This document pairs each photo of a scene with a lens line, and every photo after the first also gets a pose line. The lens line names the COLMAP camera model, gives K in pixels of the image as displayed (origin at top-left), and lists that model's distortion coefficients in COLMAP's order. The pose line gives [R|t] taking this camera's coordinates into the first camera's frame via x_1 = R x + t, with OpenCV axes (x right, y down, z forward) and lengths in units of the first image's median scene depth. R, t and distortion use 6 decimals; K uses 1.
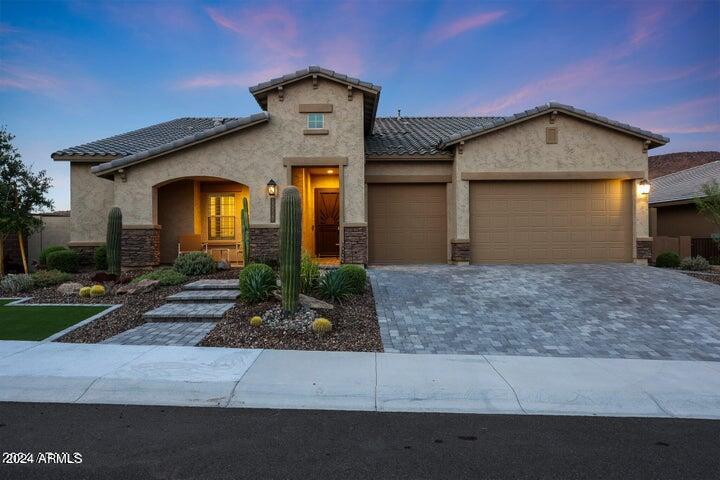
lens RADIAL K [[502.4, 0, 360.0], [0, 502.4, 240.0], [0, 0, 1]] dist [0.003759, 0.002135]
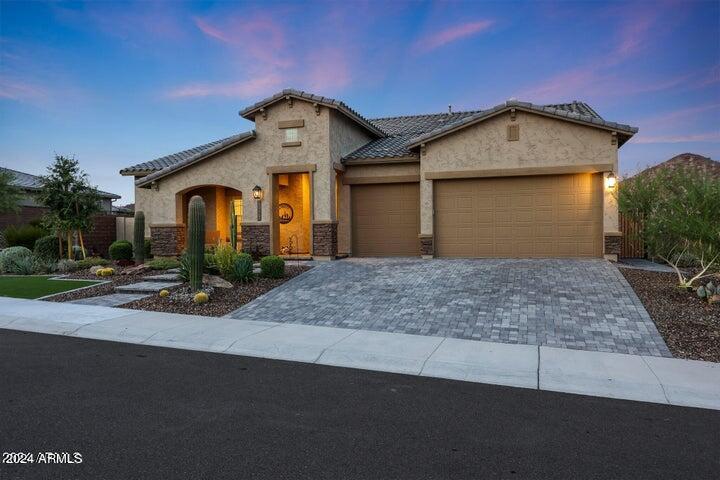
lens RADIAL K [[534.6, 0, 360.0], [0, 534.6, 240.0], [0, 0, 1]] dist [0.002603, 0.001223]
pose [[0.946309, 0.001496, -0.323260, 0.443088], [0.001970, 0.999944, 0.010394, -0.001630], [0.323258, -0.010473, 0.946253, -0.133324]]
